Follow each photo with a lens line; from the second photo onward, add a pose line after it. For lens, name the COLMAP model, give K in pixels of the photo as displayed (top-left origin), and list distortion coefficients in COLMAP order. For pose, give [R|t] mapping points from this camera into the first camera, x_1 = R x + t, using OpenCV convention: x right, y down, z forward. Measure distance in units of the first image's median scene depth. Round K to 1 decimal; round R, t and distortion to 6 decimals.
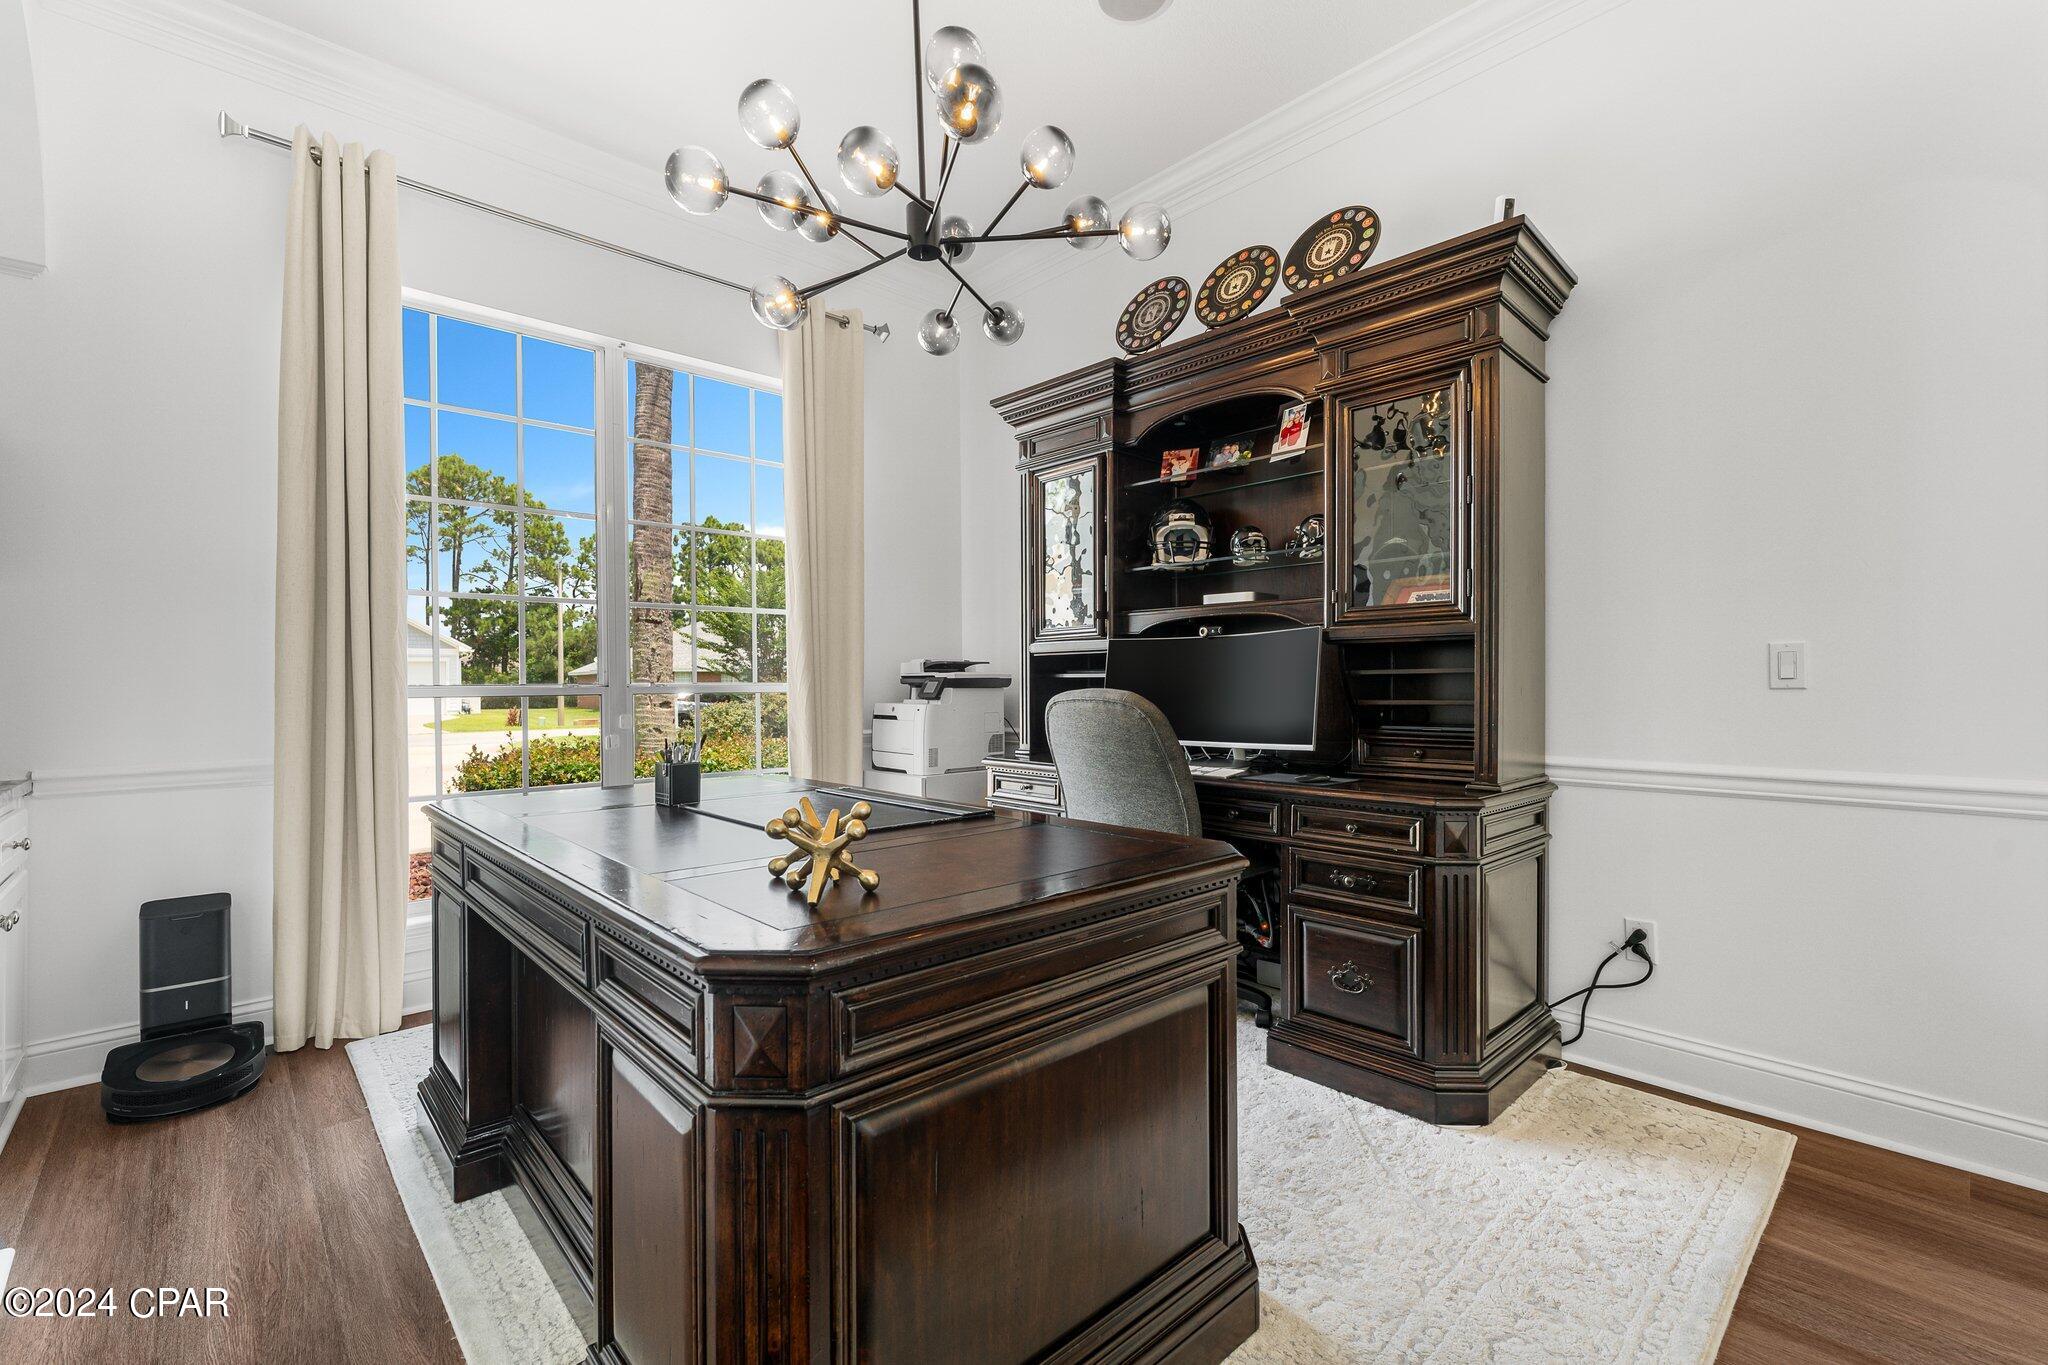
lens RADIAL K [[875.3, 0, 1024.8], [0, 875.3, 682.6], [0, 0, 1]] dist [-0.001356, 0.000604]
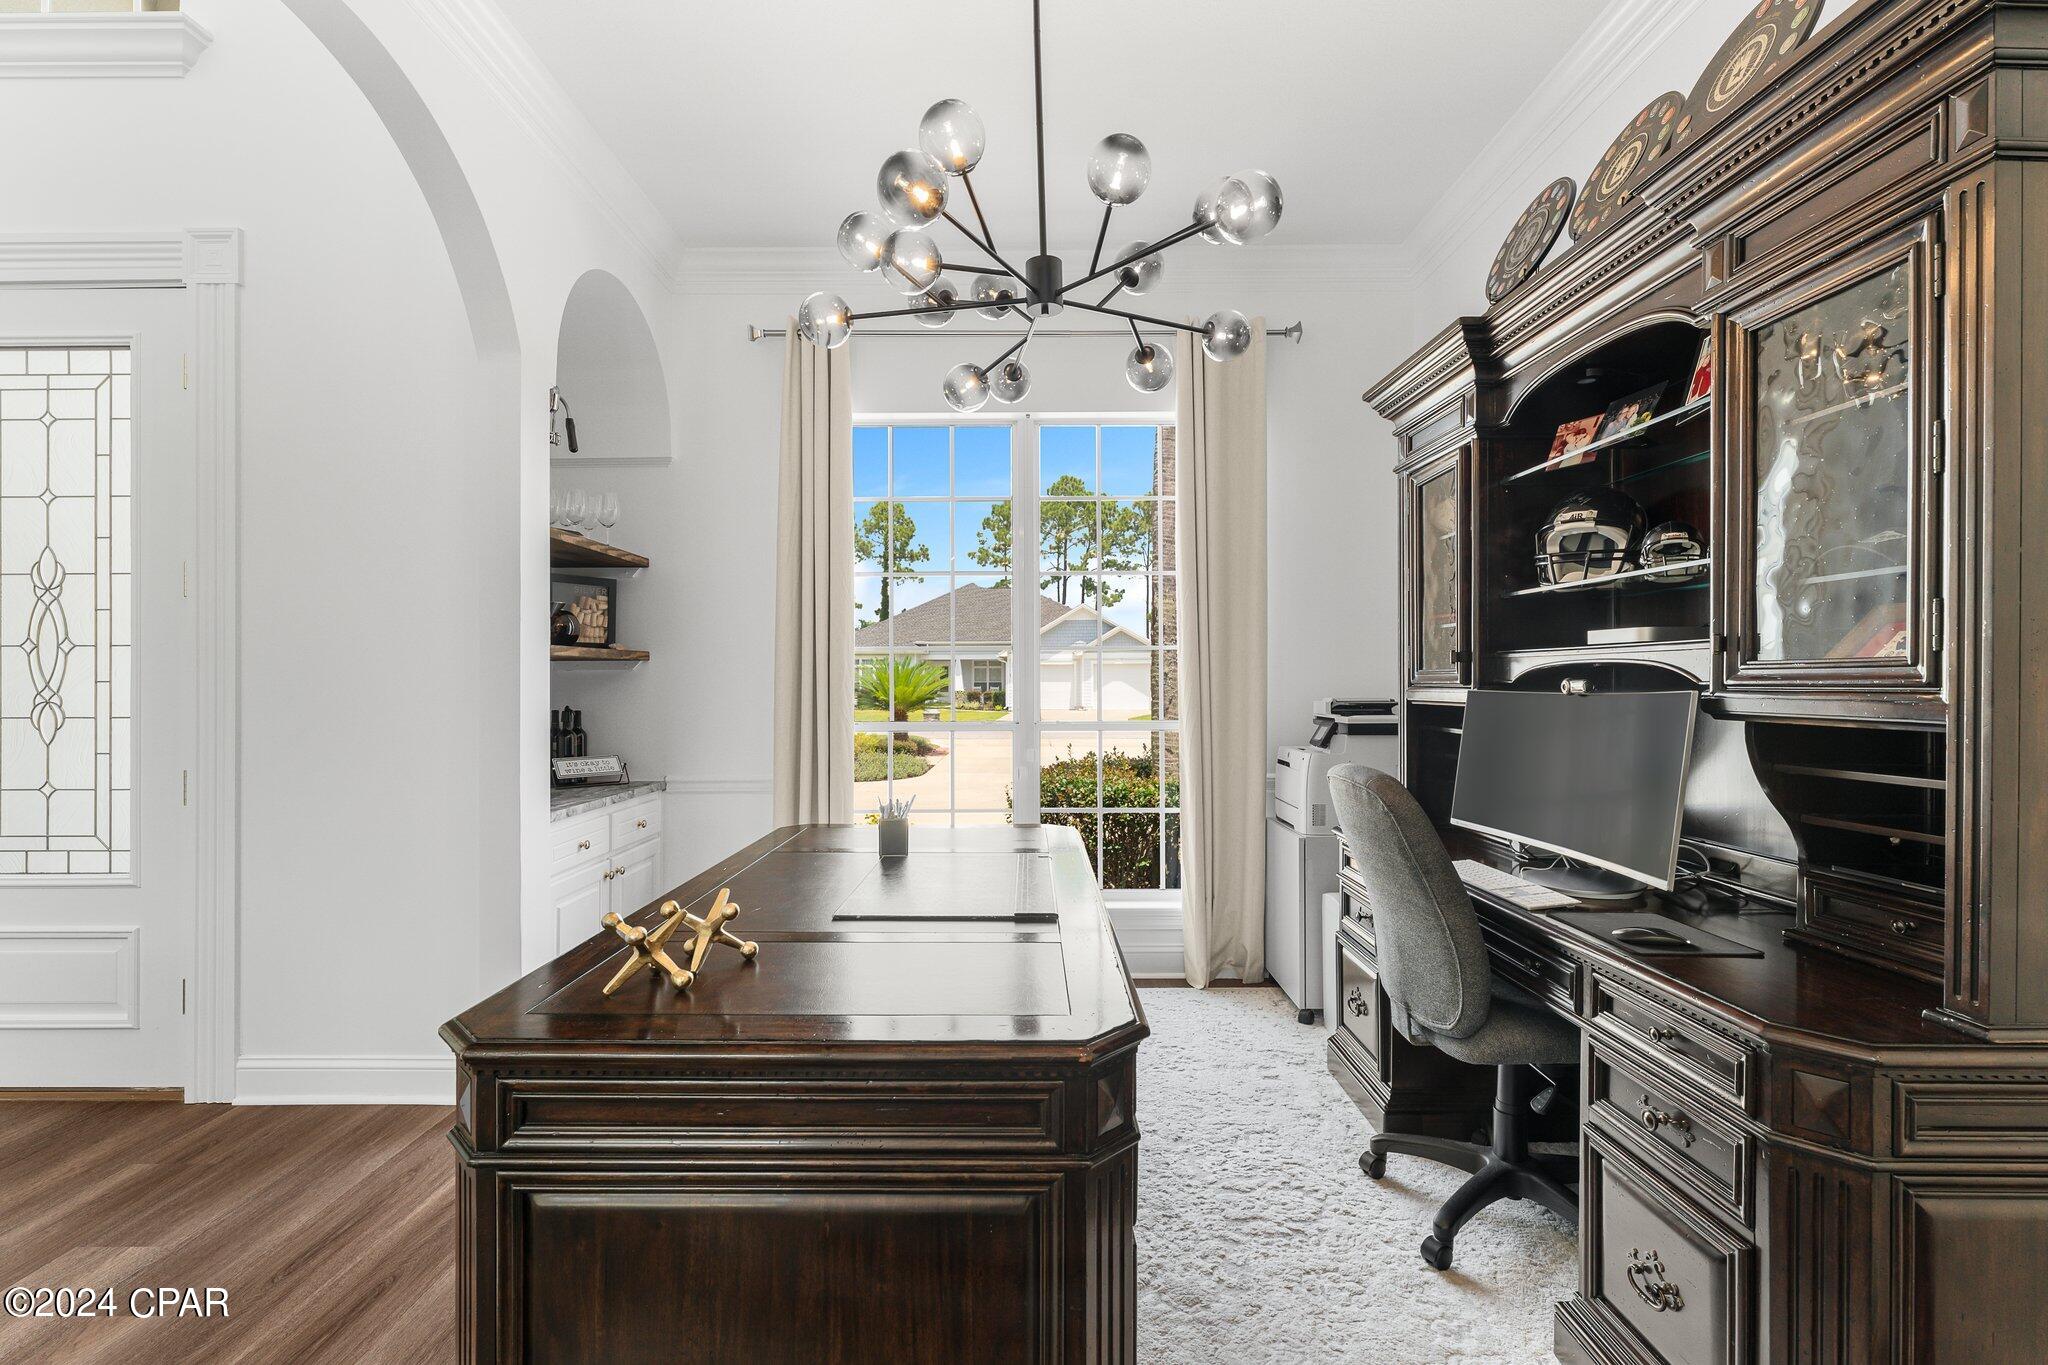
lens RADIAL K [[875.3, 0, 921.6], [0, 875.3, 696.8], [0, 0, 1]] dist [-0.001356, 0.000604]
pose [[0.737307, 0.003181, -0.675551, 0.264101], [-0.002186, 0.999995, 0.002322, -0.045330], [0.675555, -0.000236, 0.737310, 0.129618]]
